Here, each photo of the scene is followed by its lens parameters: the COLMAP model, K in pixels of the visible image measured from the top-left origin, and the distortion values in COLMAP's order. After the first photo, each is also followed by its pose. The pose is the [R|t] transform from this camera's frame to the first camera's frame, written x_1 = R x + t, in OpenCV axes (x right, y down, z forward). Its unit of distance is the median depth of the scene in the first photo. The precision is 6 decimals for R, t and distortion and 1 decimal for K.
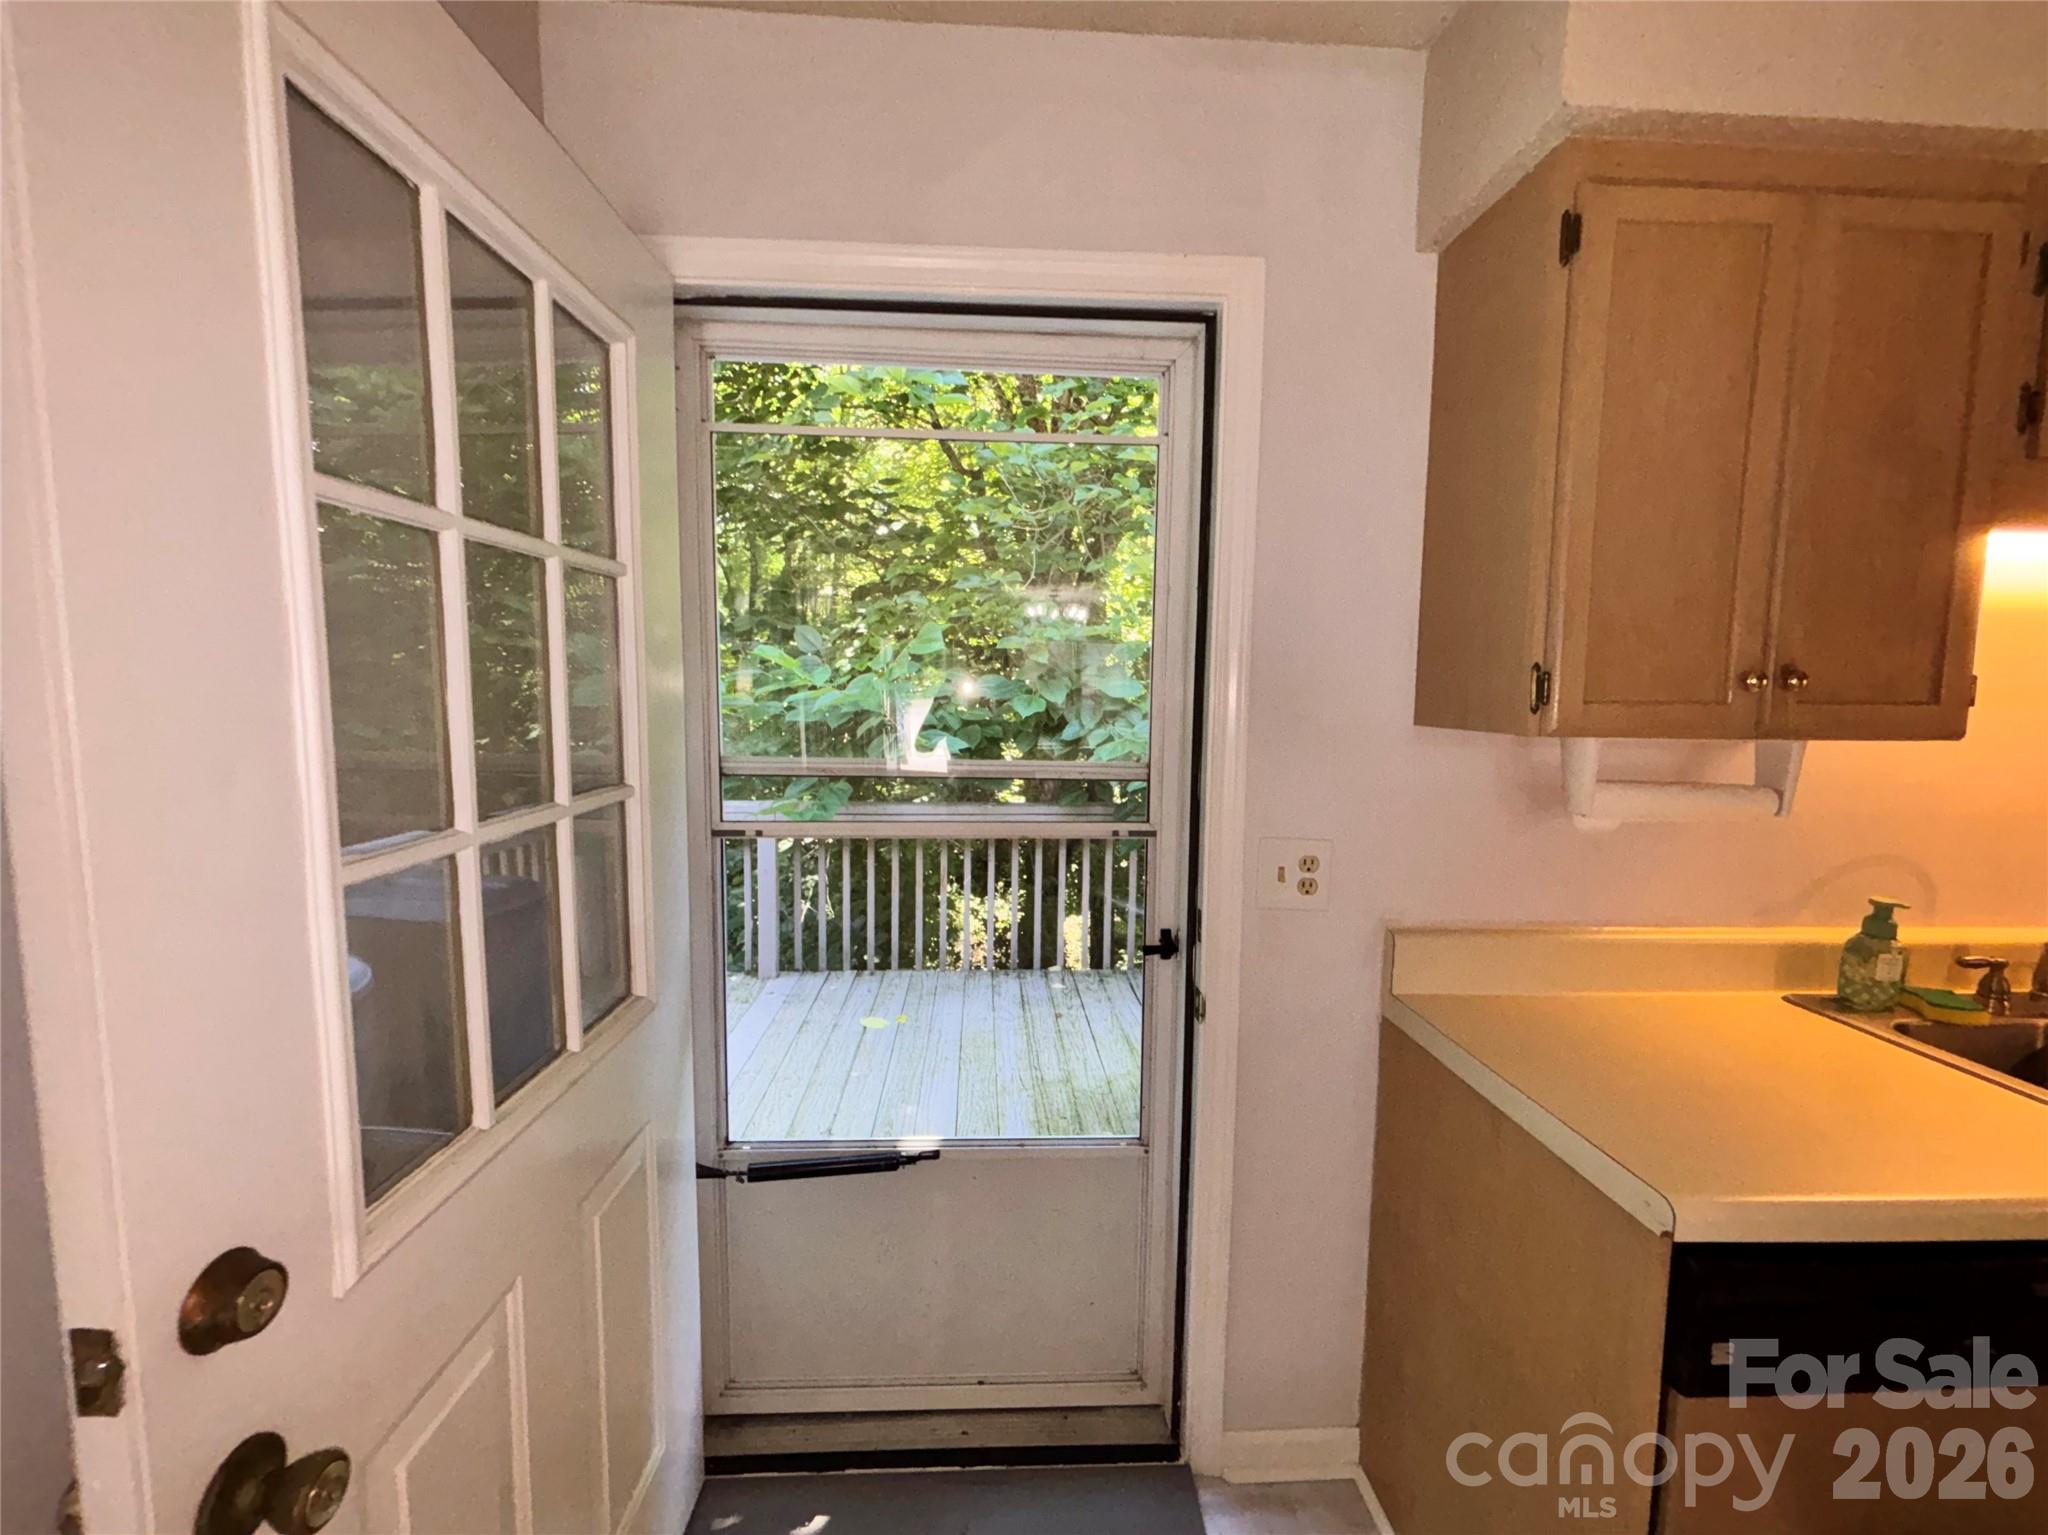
lens RADIAL K [[824.4, 0, 1019.9], [0, 824.4, 770.7], [0, 0, 1]] dist [0.002420, -0.001432]
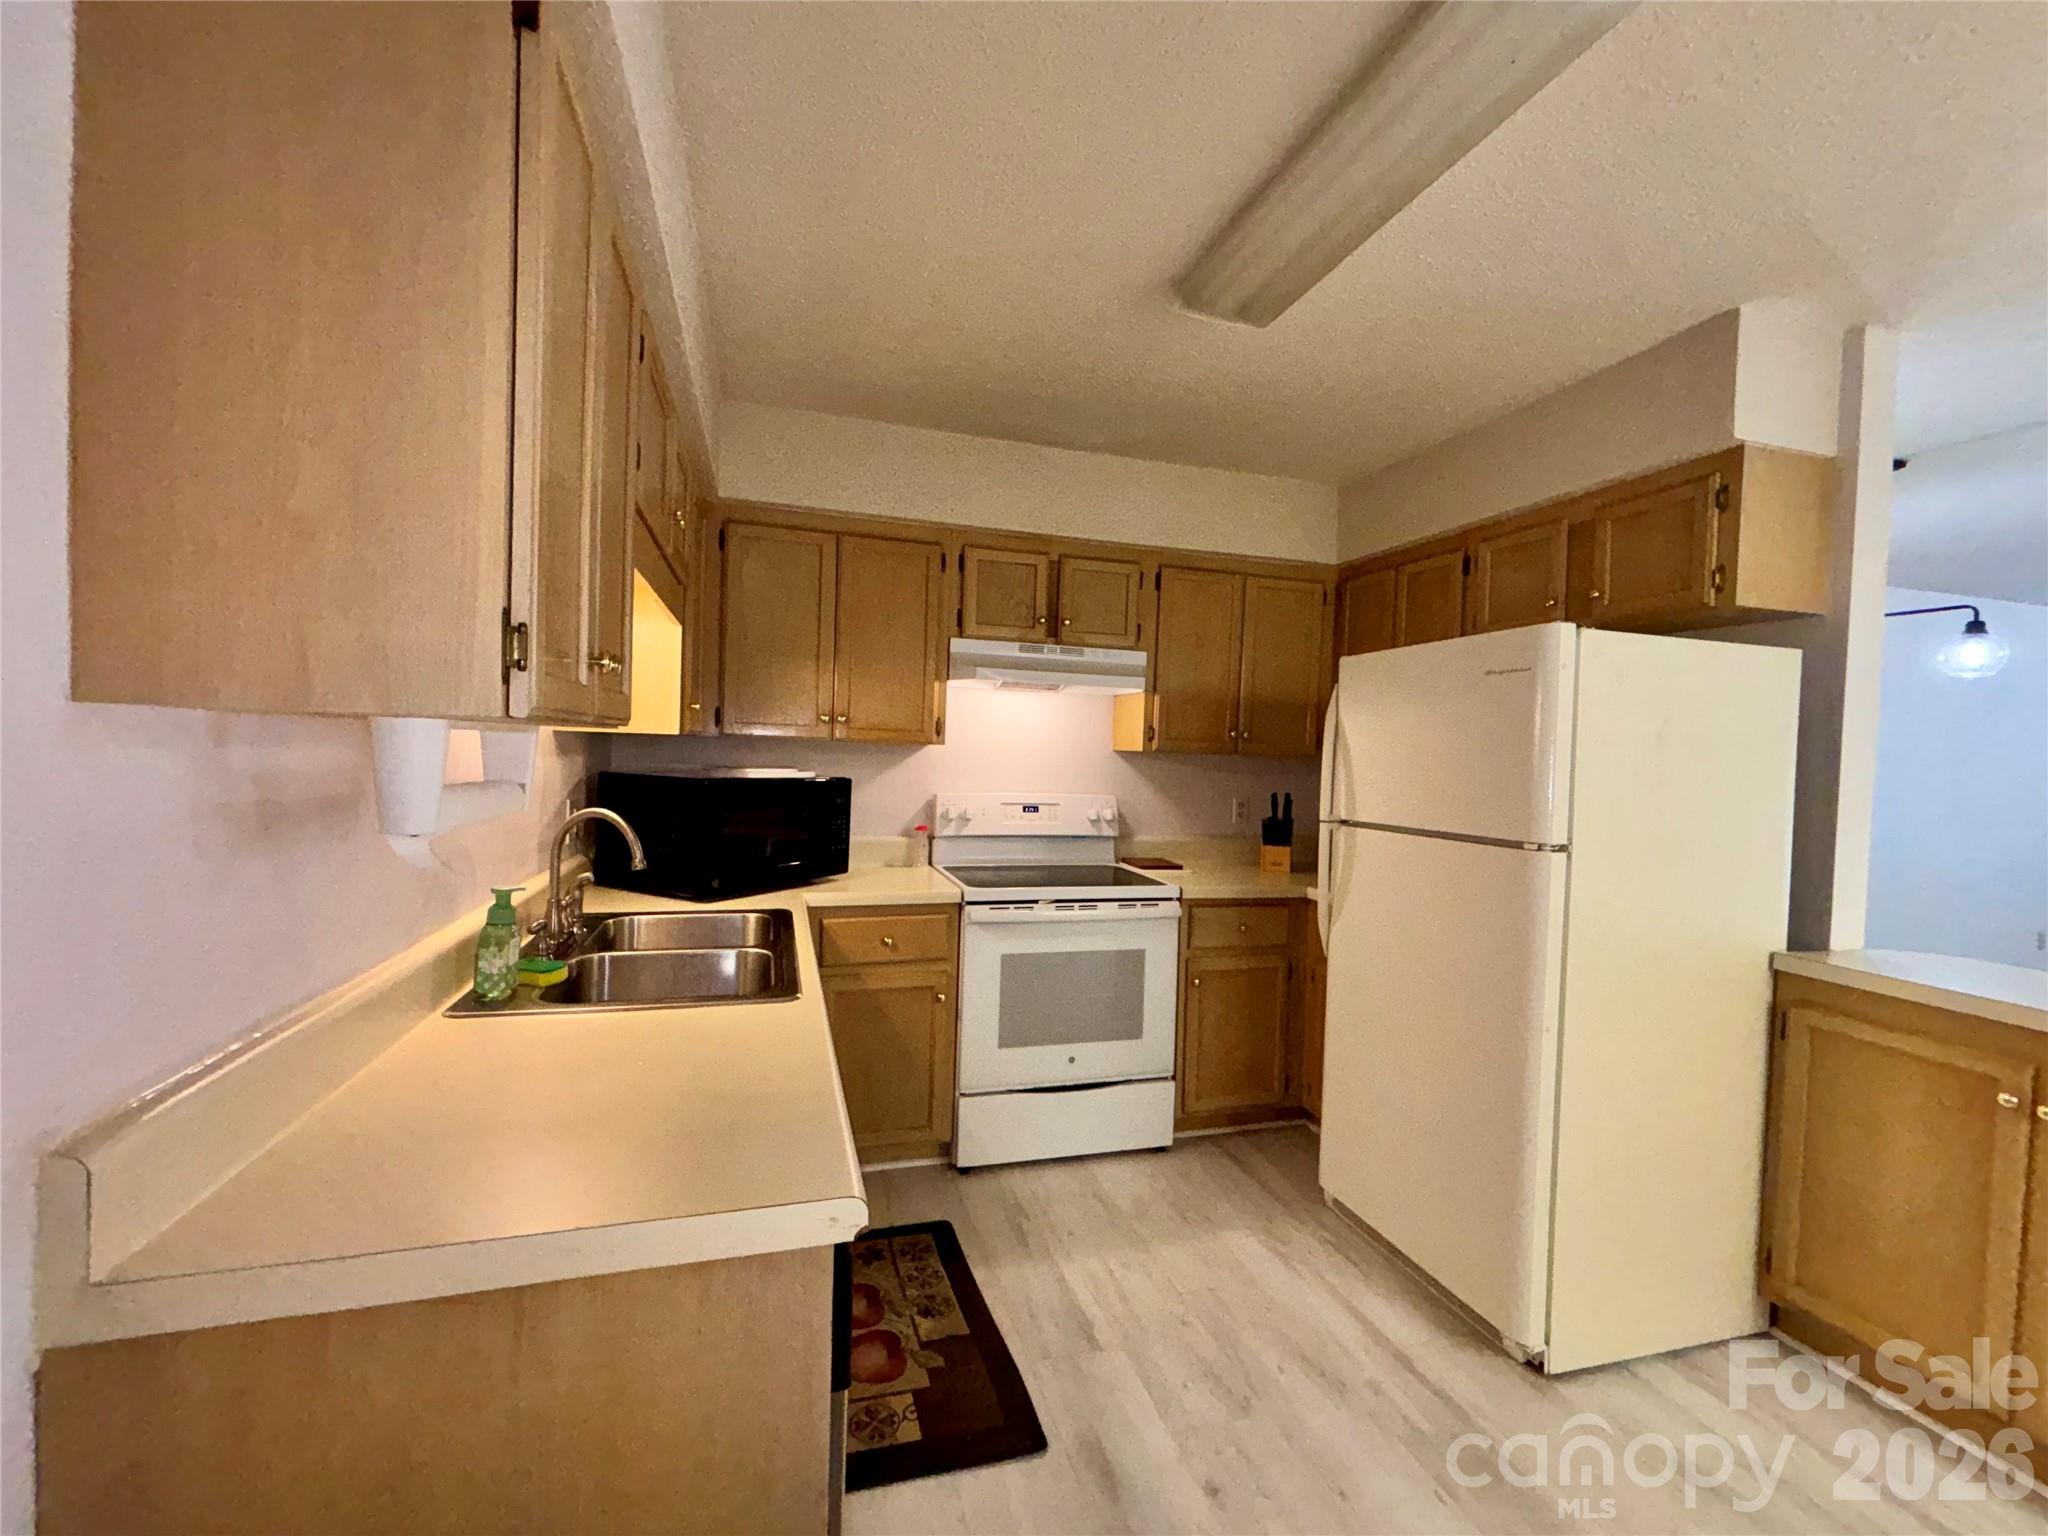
lens RADIAL K [[846.1, 0, 1016.5], [0, 846.1, 770.4], [0, 0, 1]] dist [-0.003575, 0.000510]
pose [[-0.247545, -0.036585, 0.968186, -0.124707], [0.051643, 0.997368, 0.050892, -0.008148], [-0.967499, 0.062599, -0.245004, 0.637715]]
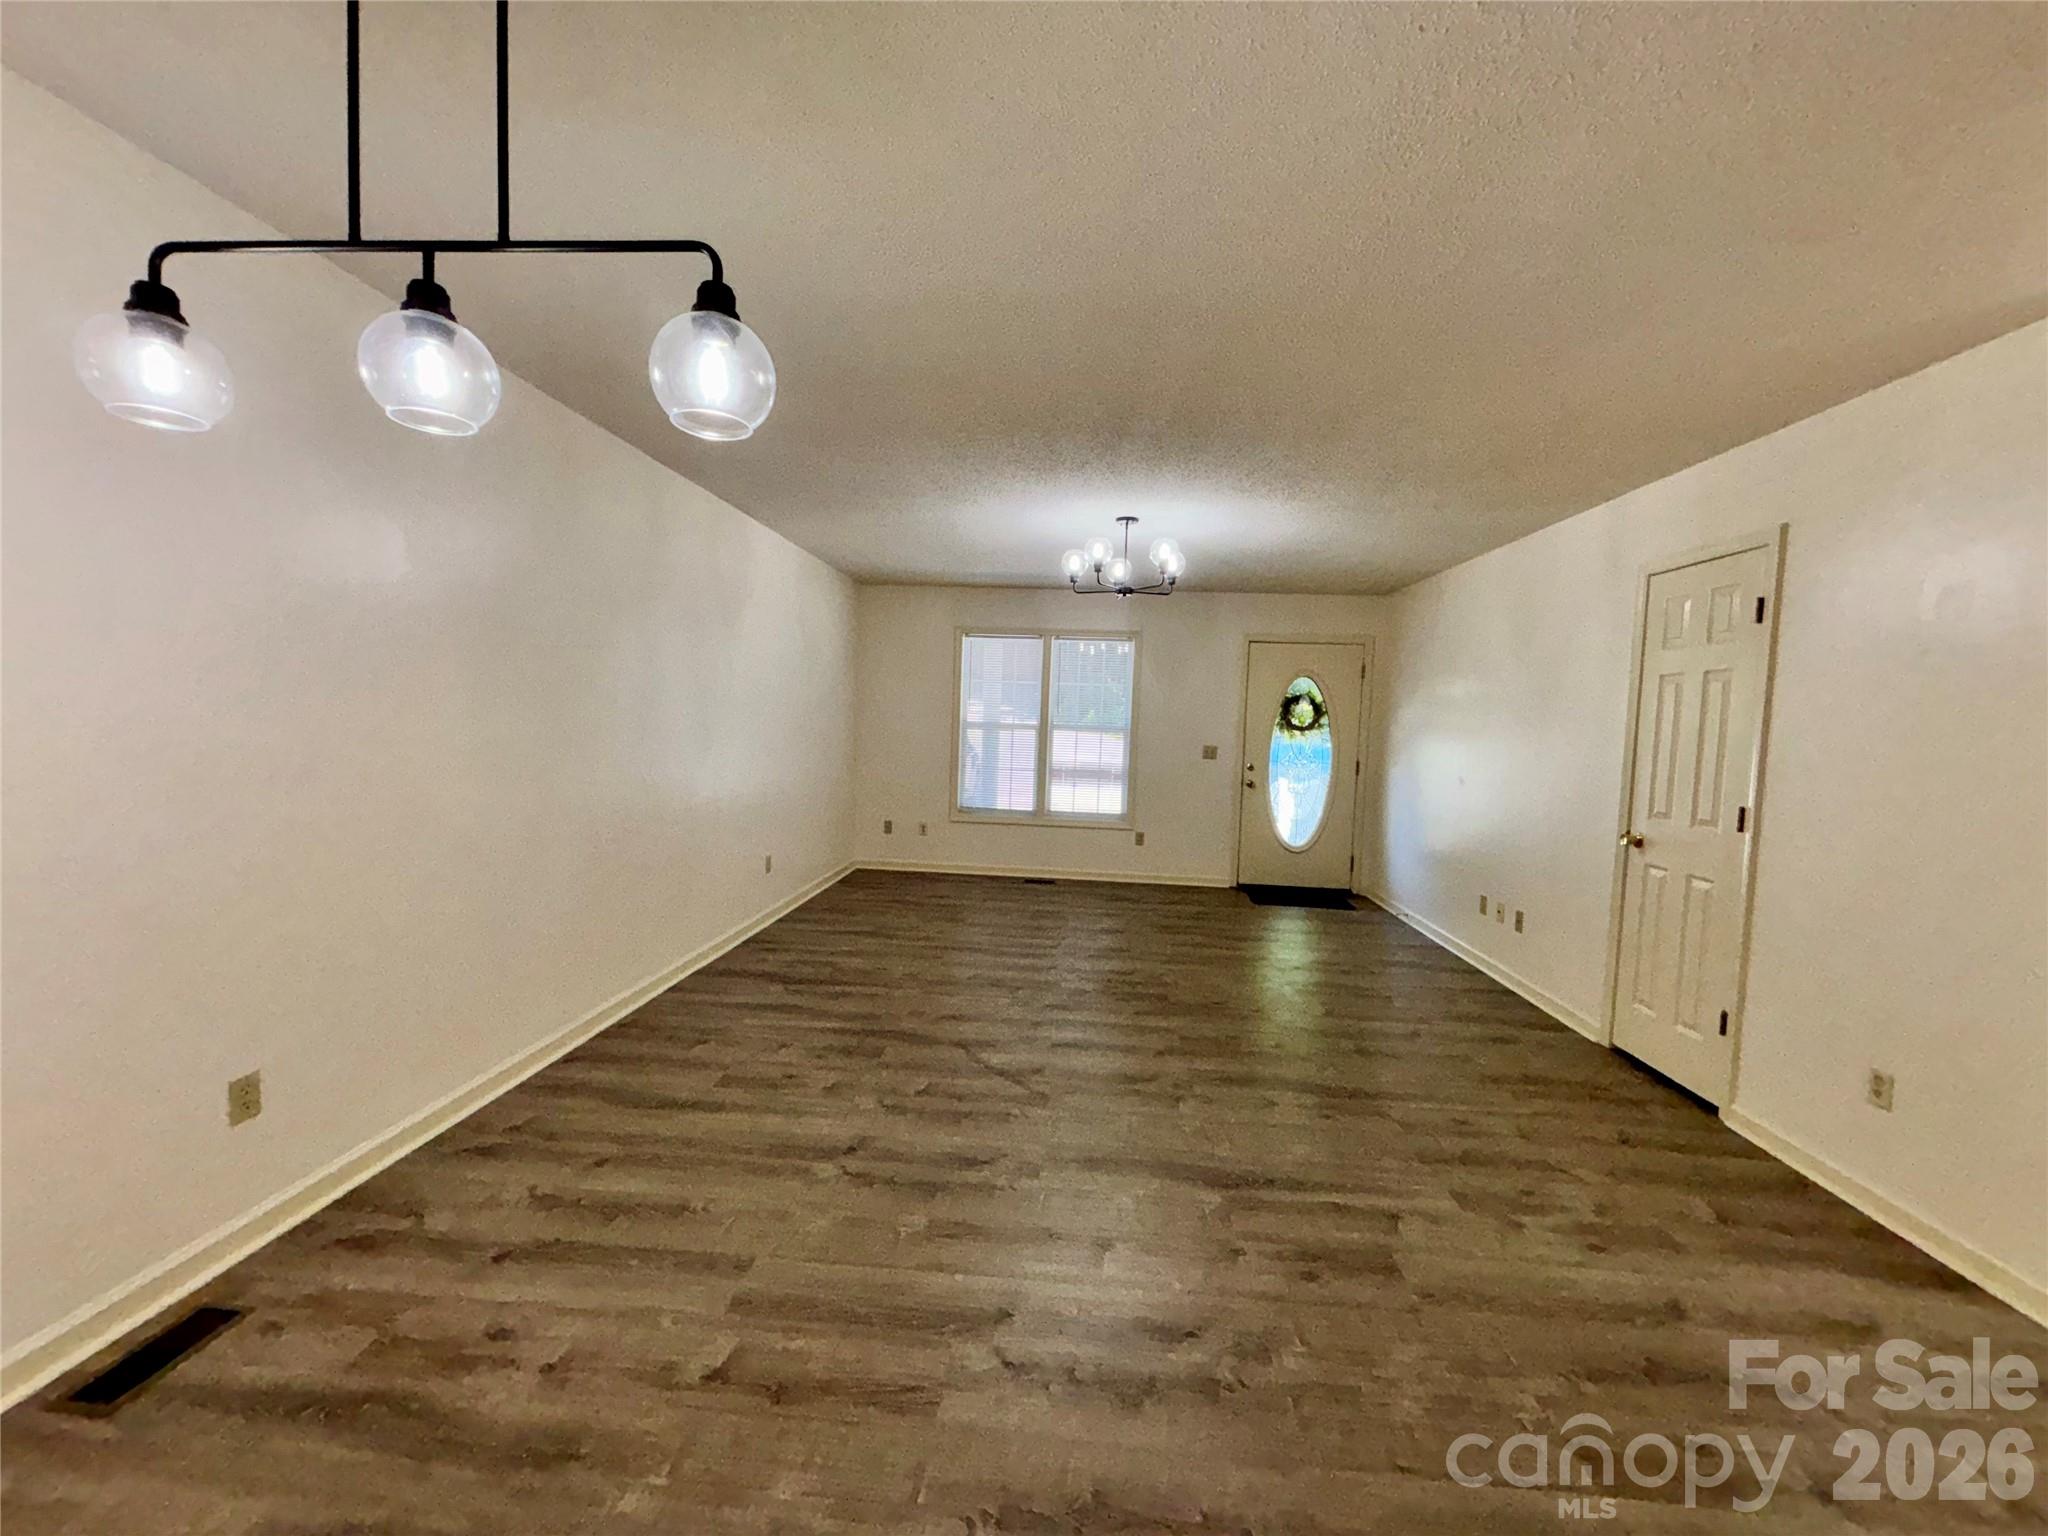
lens RADIAL K [[824.4, 0, 1021.2], [0, 824.4, 768.9], [0, 0, 1]] dist [0.002420, -0.001432]
pose [[-0.992879, -0.048272, 0.108912, 0.851110], [-0.031787, 0.988429, 0.148318, 0.174131], [-0.114812, 0.143799, -0.982924, -1.240290]]
